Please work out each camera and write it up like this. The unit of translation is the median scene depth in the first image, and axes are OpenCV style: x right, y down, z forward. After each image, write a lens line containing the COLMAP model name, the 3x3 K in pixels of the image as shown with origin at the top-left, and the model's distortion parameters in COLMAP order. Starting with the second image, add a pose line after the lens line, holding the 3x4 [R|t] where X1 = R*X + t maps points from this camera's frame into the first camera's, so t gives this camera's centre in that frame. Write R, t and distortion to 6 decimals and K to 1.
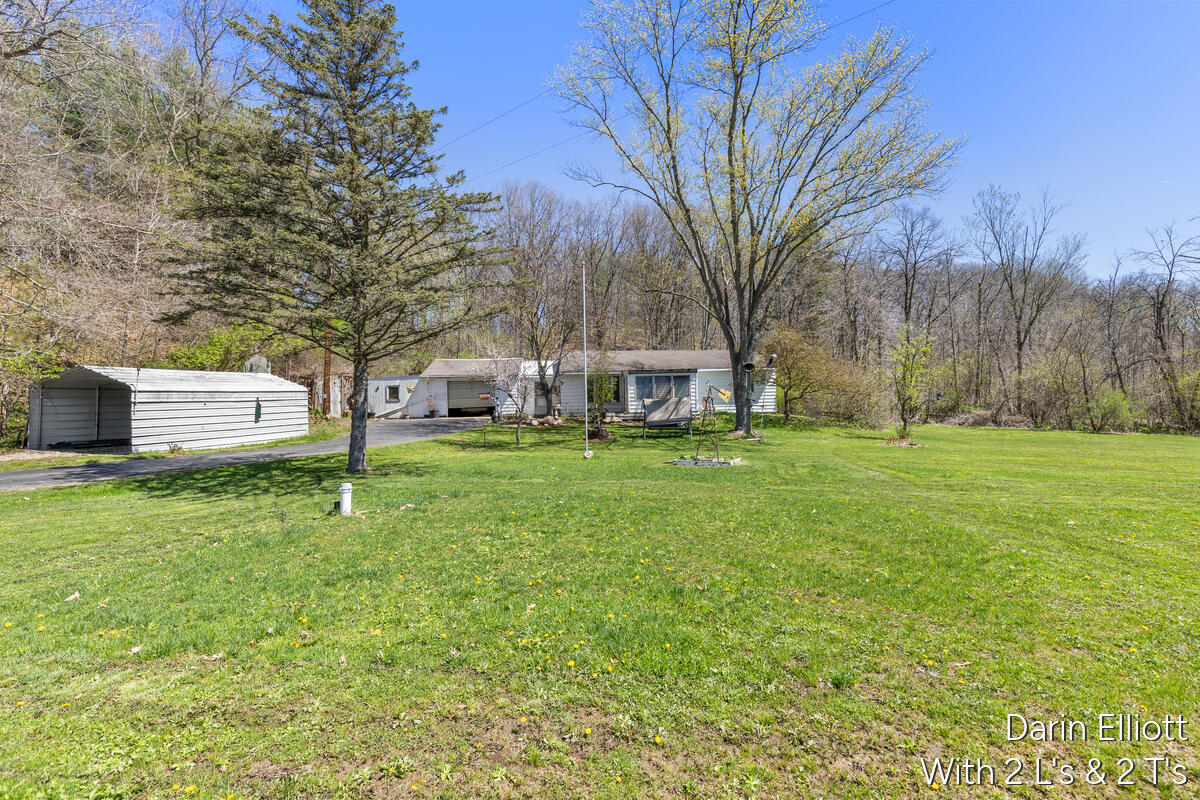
lens RADIAL K [[535.9, 0, 593.6], [0, 535.9, 397.0], [0, 0, 1]] dist [0.002053, -0.000774]
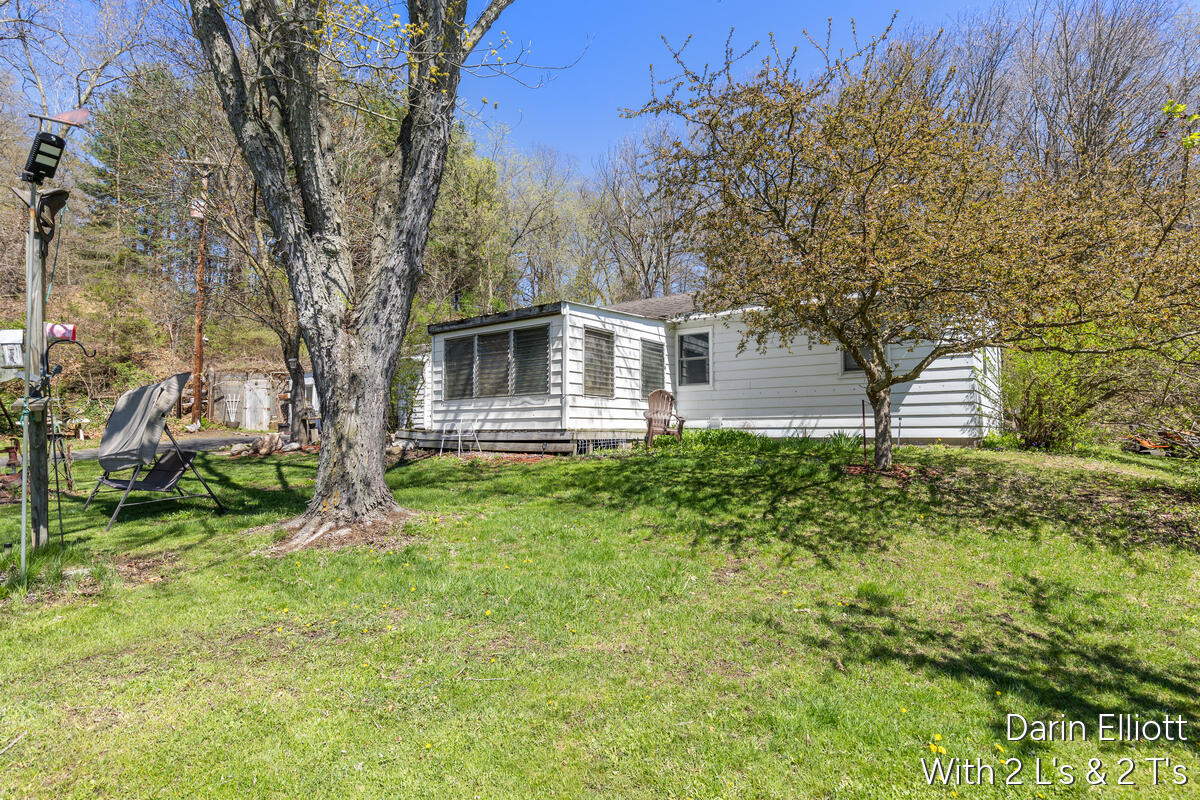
lens RADIAL K [[618.9, 0, 598.7], [0, 618.9, 402.7], [0, 0, 1]] dist [-0.004523, -0.000300]
pose [[0.758622, -0.012066, -0.651419, 0.422529], [0.003062, 0.999883, -0.014954, 0.013953], [0.651524, 0.009350, 0.758571, 0.656057]]
